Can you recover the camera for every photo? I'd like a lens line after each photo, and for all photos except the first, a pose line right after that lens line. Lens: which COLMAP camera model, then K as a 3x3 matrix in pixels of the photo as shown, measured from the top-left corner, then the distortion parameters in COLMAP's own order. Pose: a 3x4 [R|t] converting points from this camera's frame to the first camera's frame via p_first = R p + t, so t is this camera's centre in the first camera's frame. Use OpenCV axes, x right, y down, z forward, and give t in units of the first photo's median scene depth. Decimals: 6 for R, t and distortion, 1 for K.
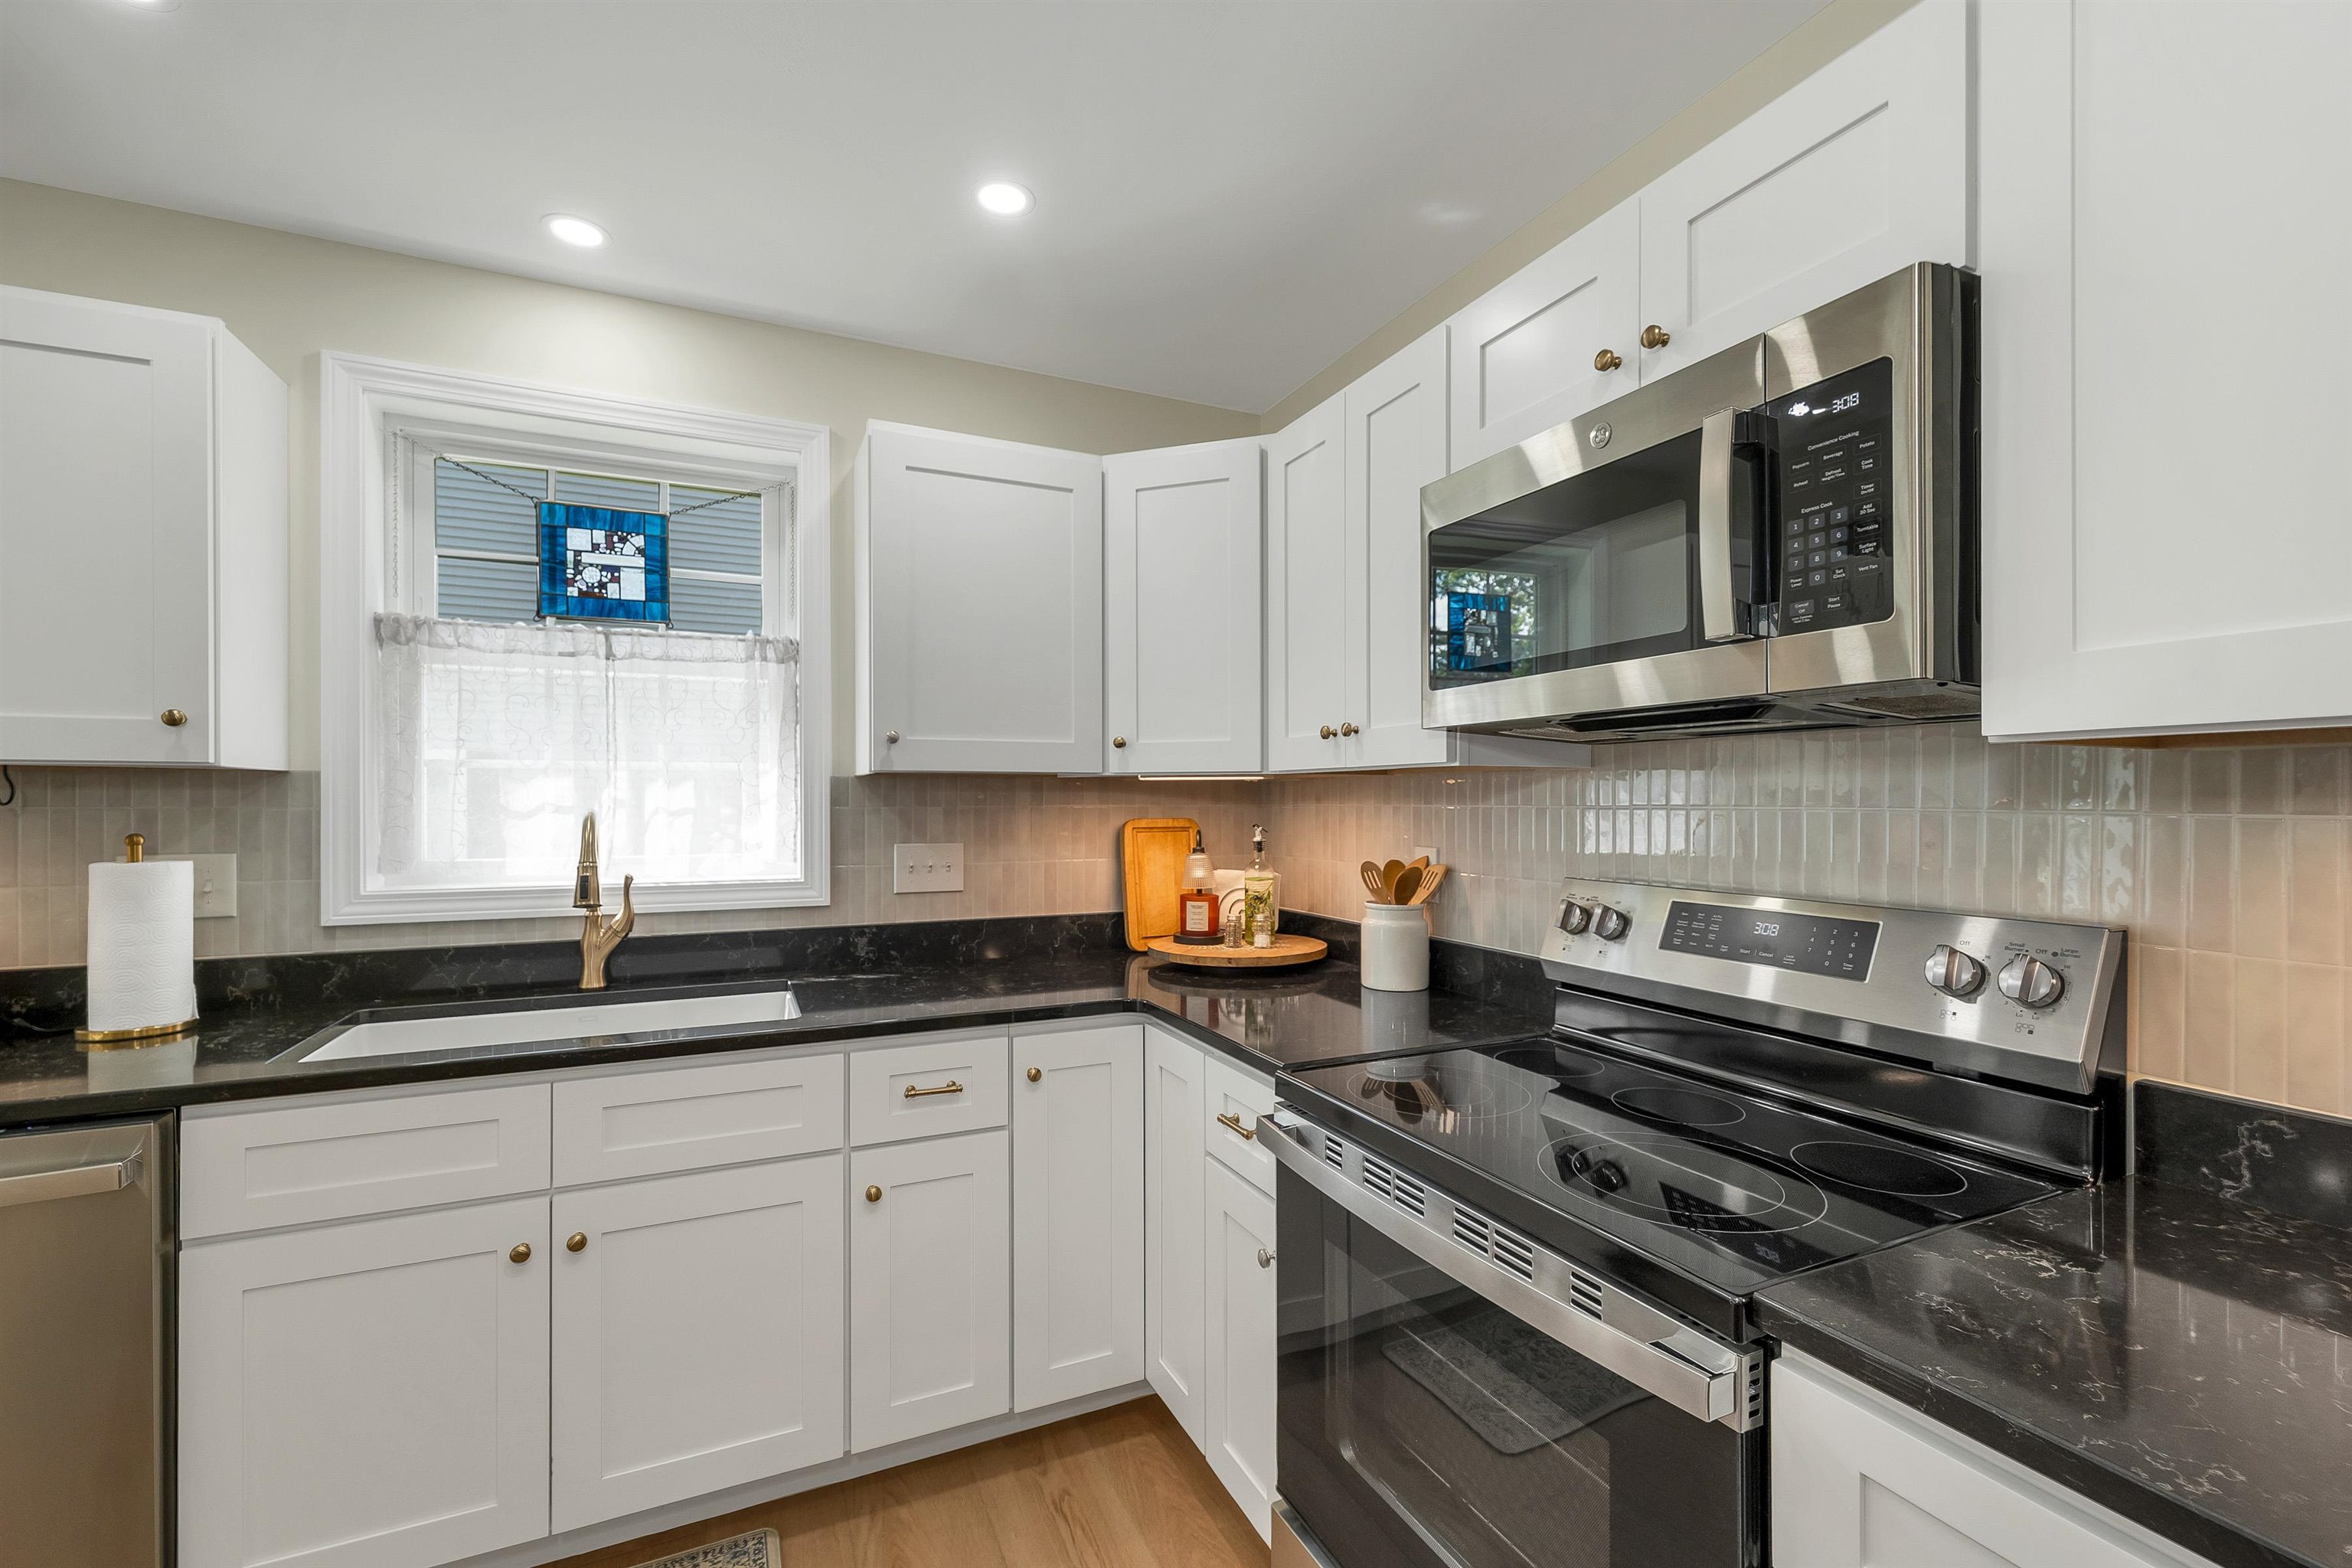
lens RADIAL K [[969.1, 0, 1184.8], [0, 969.1, 798.4], [0, 0, 1]] dist [-0.003995, -0.000759]
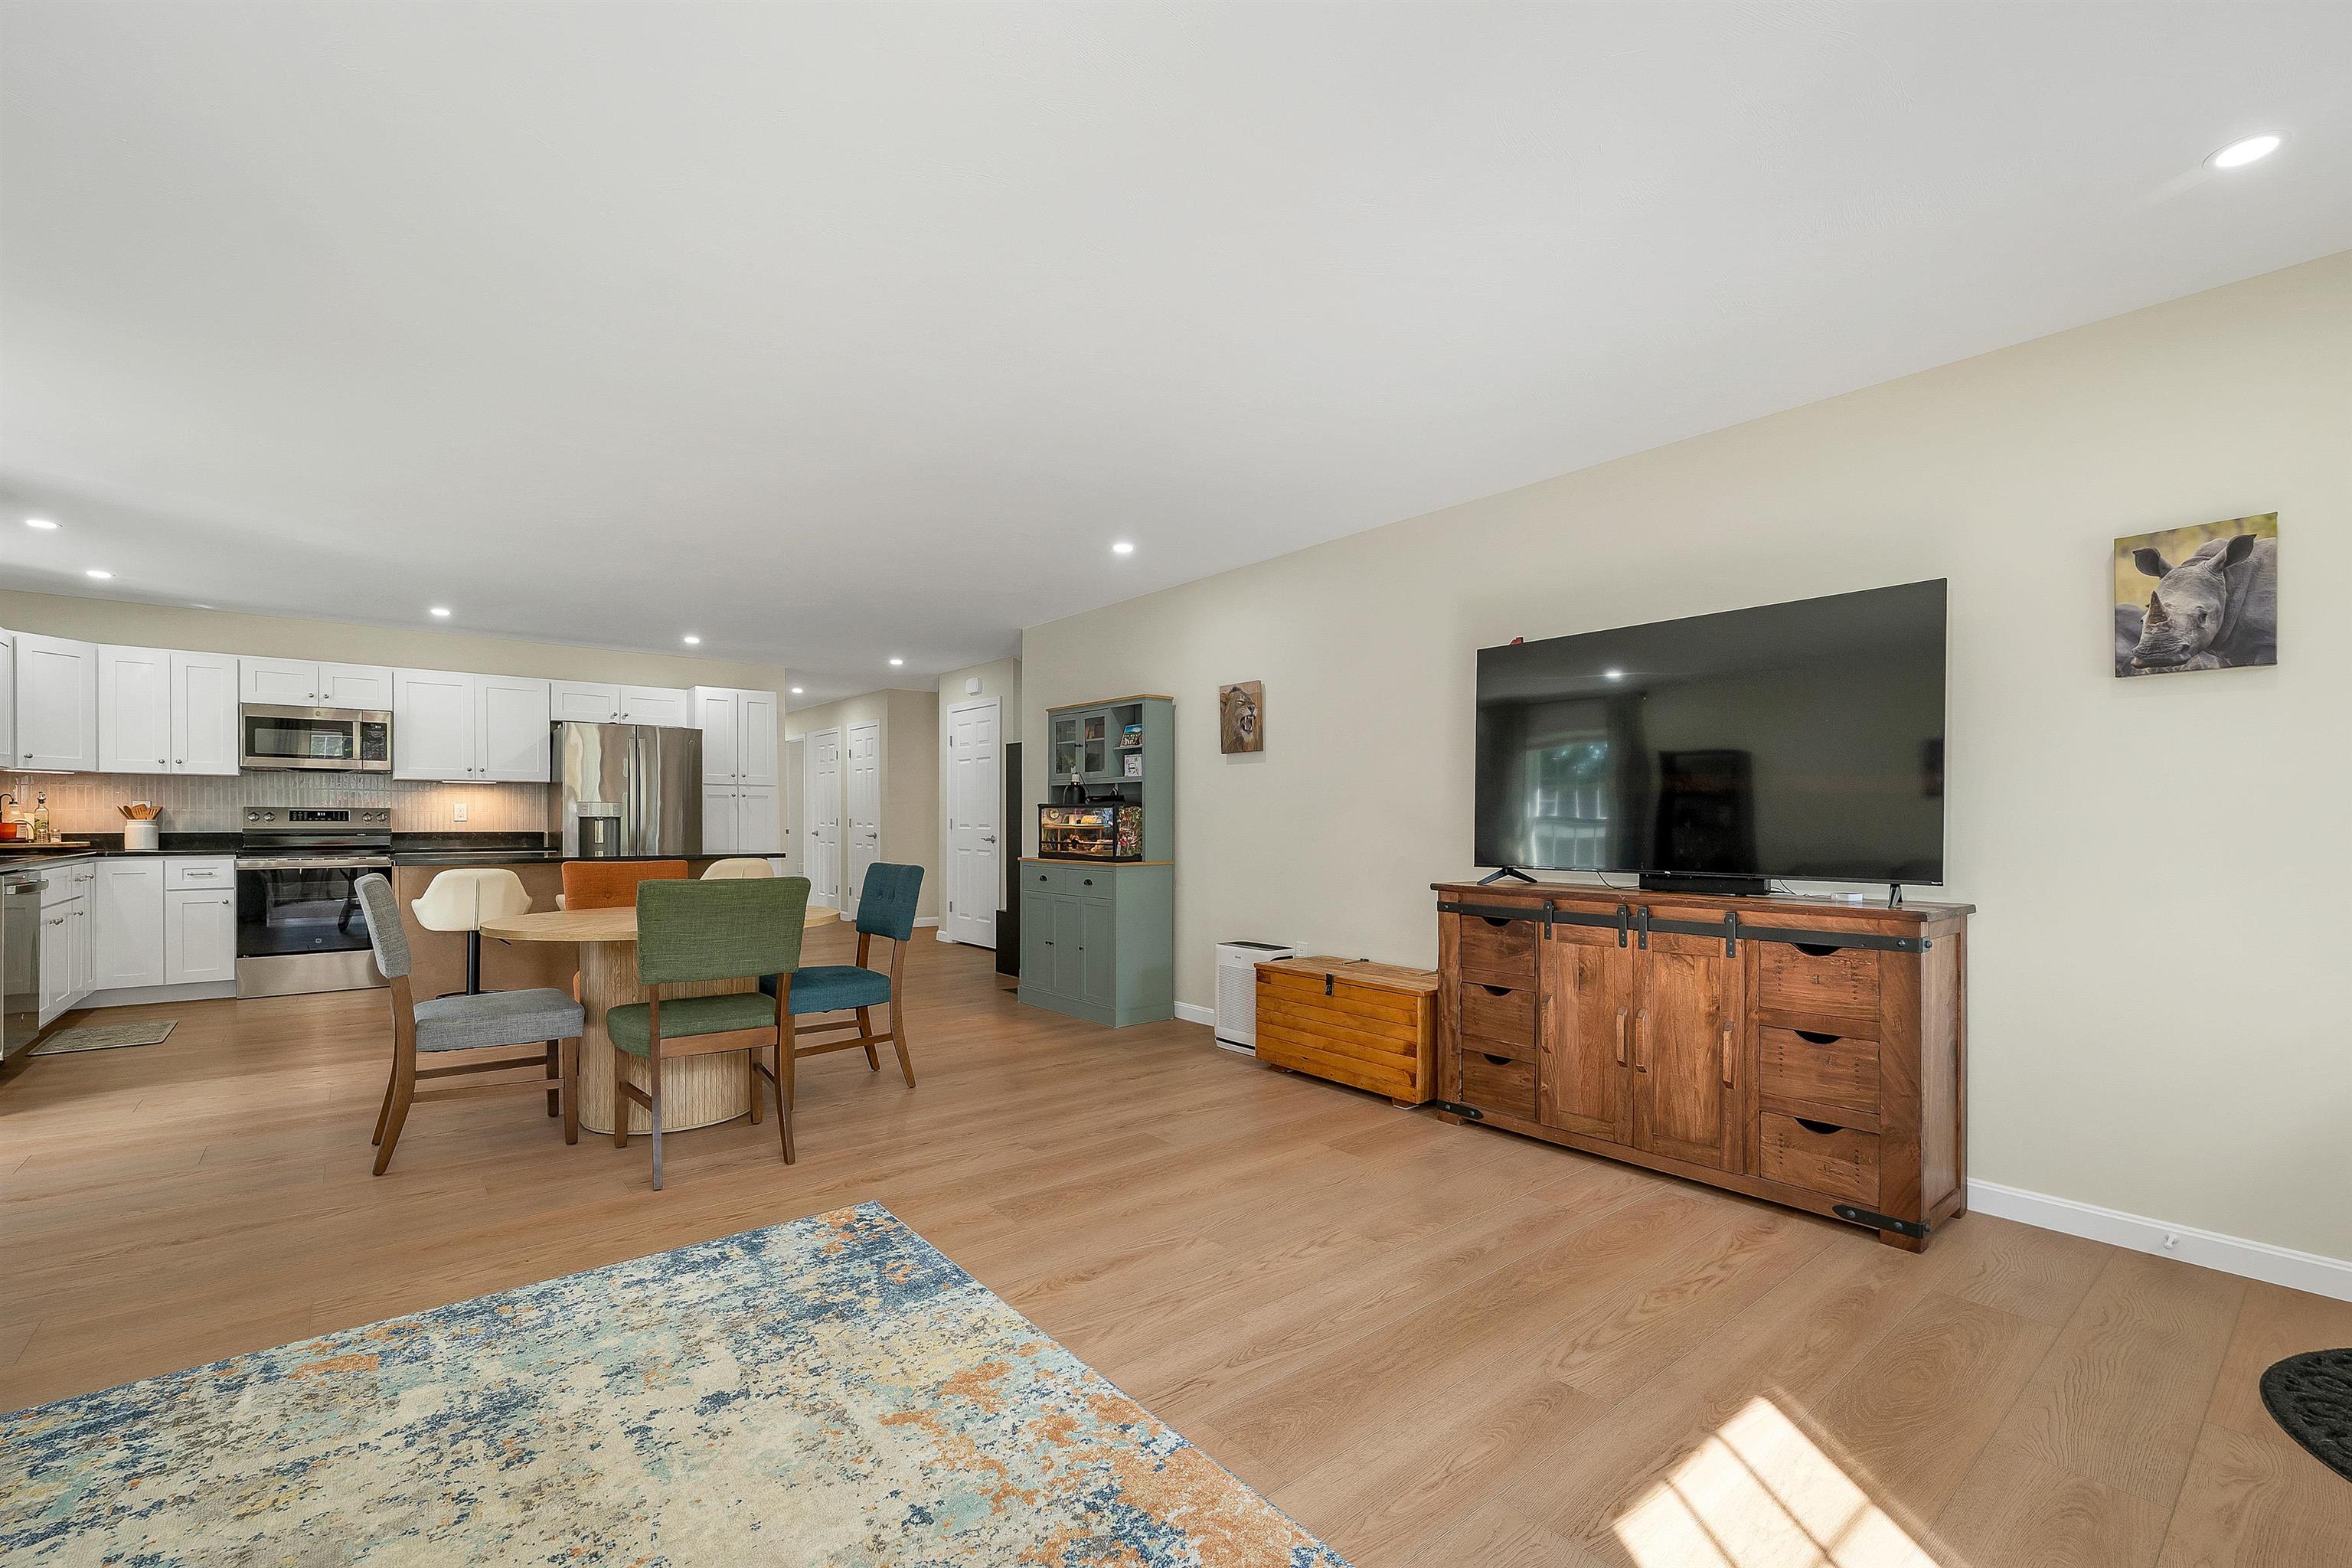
lens RADIAL K [[969.1, 0, 1154.2], [0, 969.1, 823.3], [0, 0, 1]] dist [-0.003995, -0.000759]
pose [[-0.194677, -0.008101, 0.980834, -3.245902], [-0.008152, 0.999945, 0.006641, 0.077861], [-0.980834, -0.006703, -0.194732, -1.398555]]
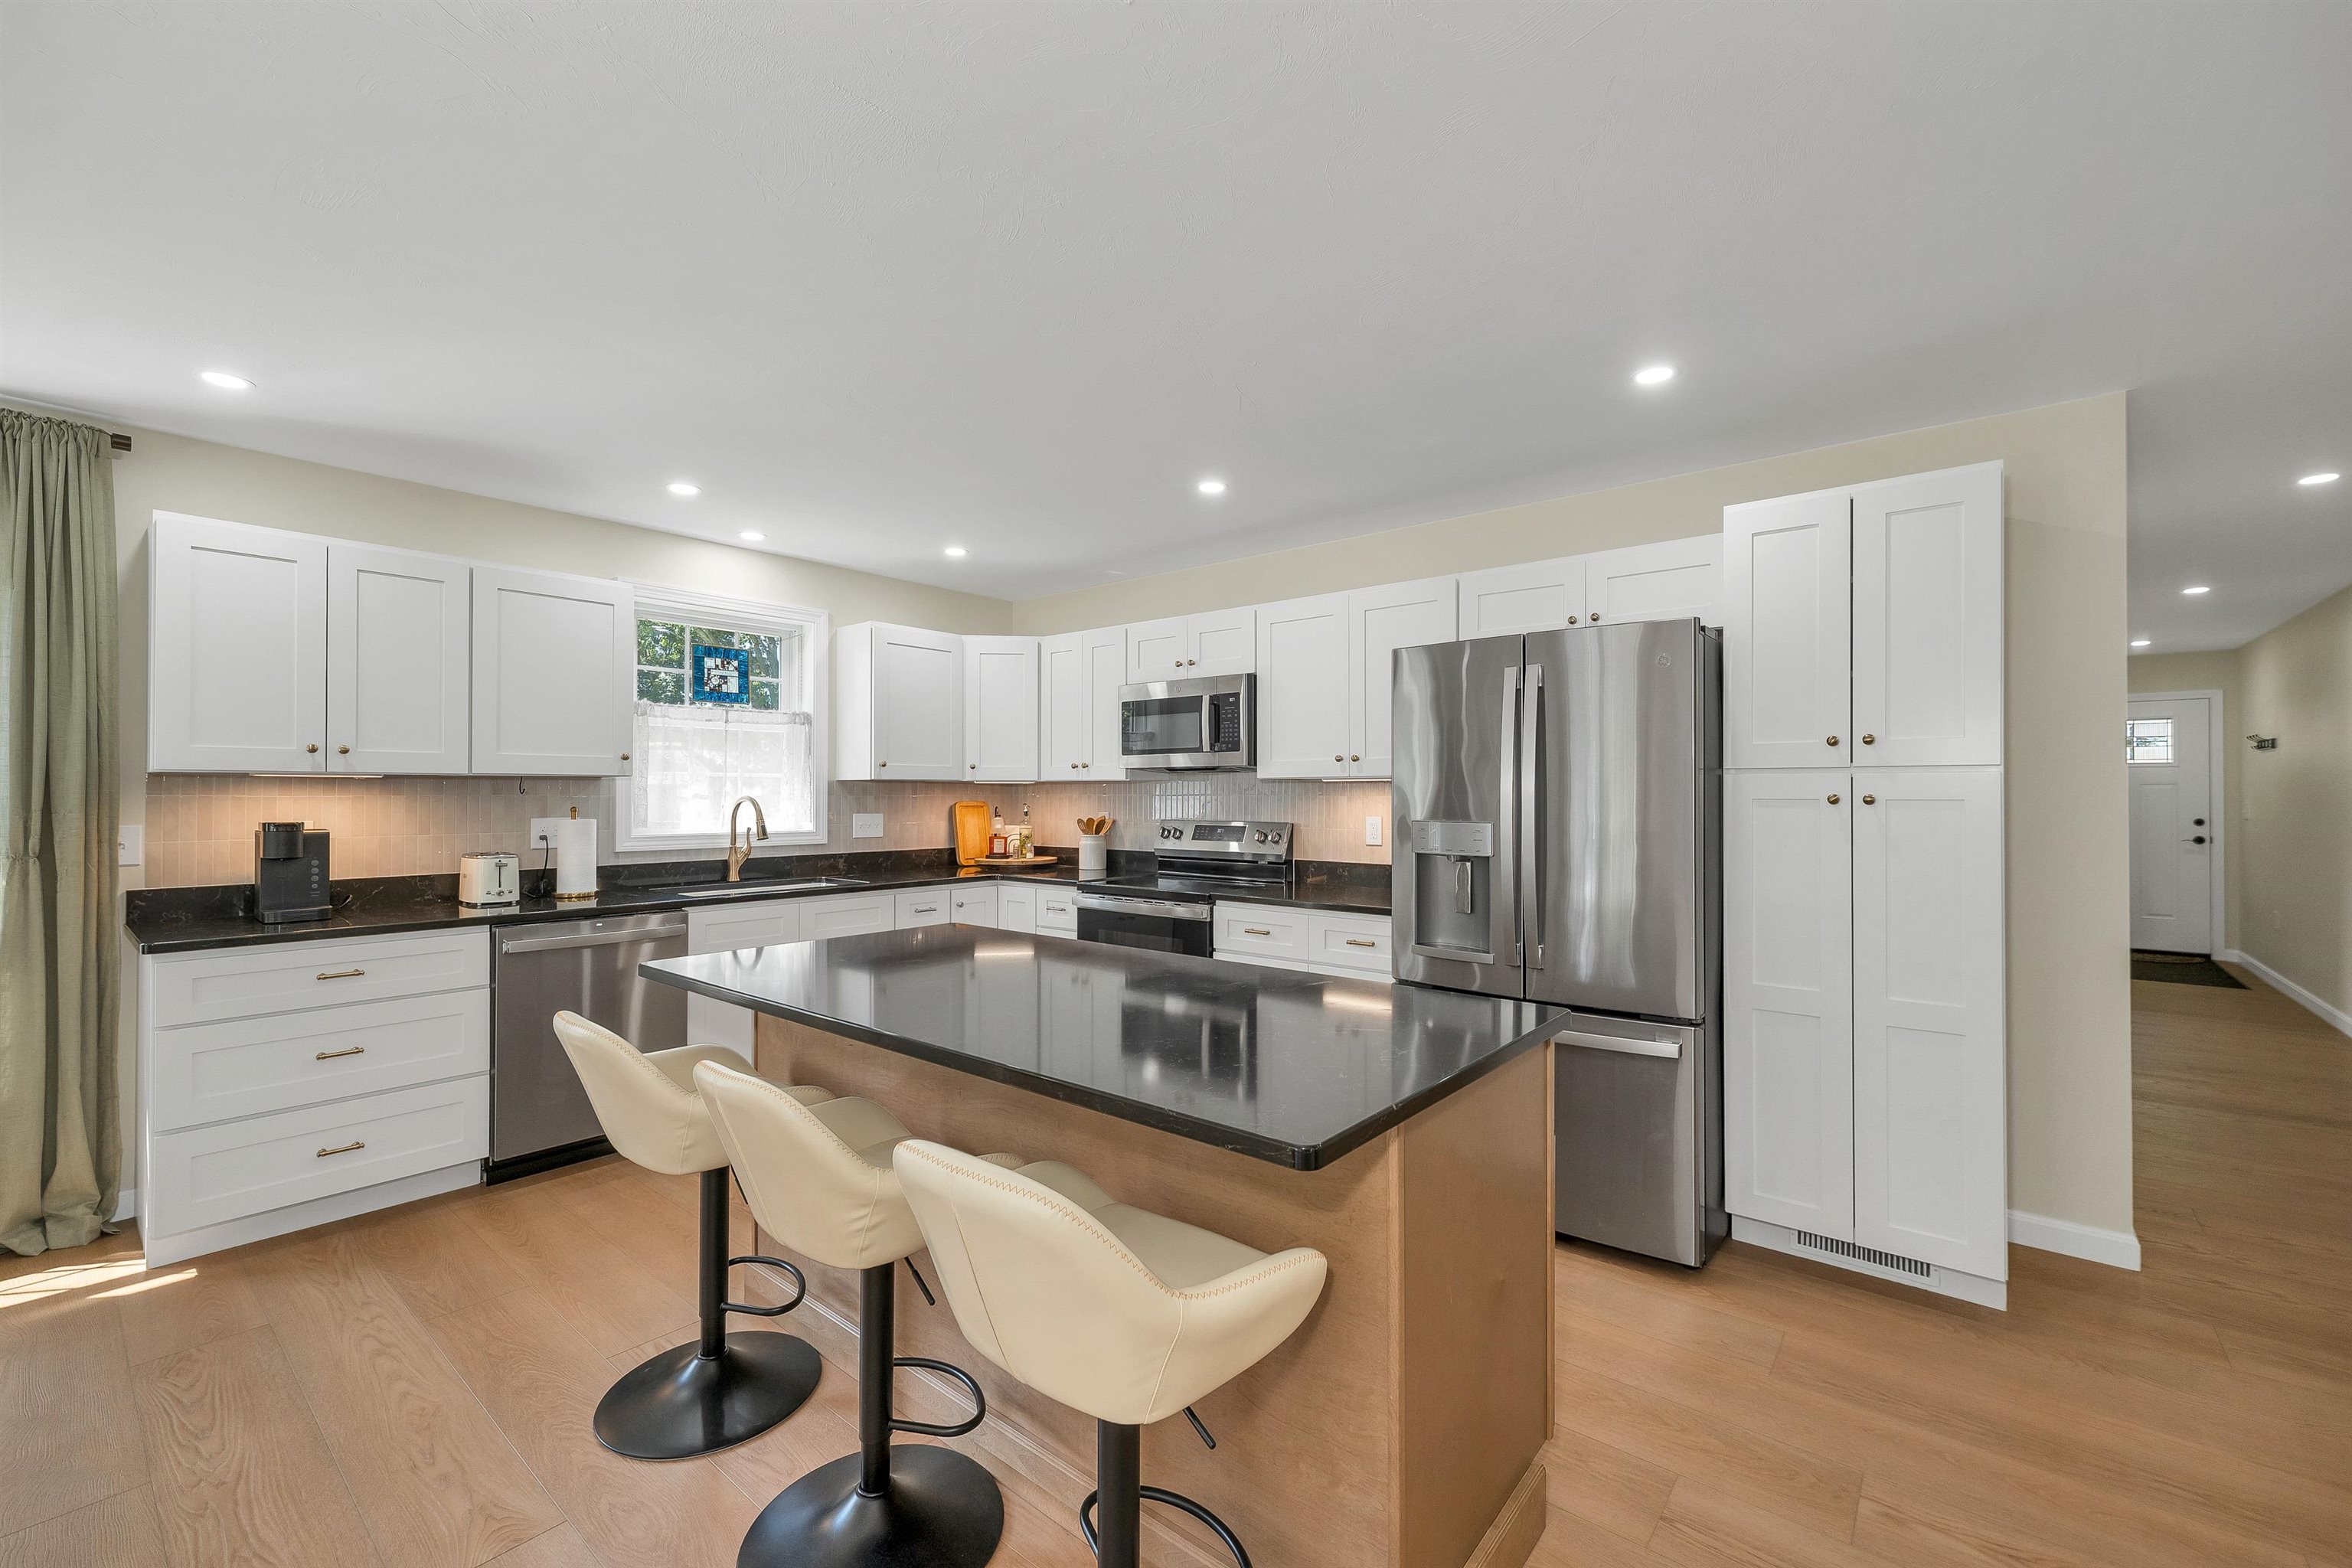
lens RADIAL K [[969.1, 0, 1173.4], [0, 969.1, 789.6], [0, 0, 1]] dist [-0.003995, -0.000759]
pose [[0.903990, 0.001220, 0.427551, -0.658047], [-0.000309, 0.999998, -0.002201, 0.000149], [-0.427553, 0.001857, 0.903989, -1.315976]]
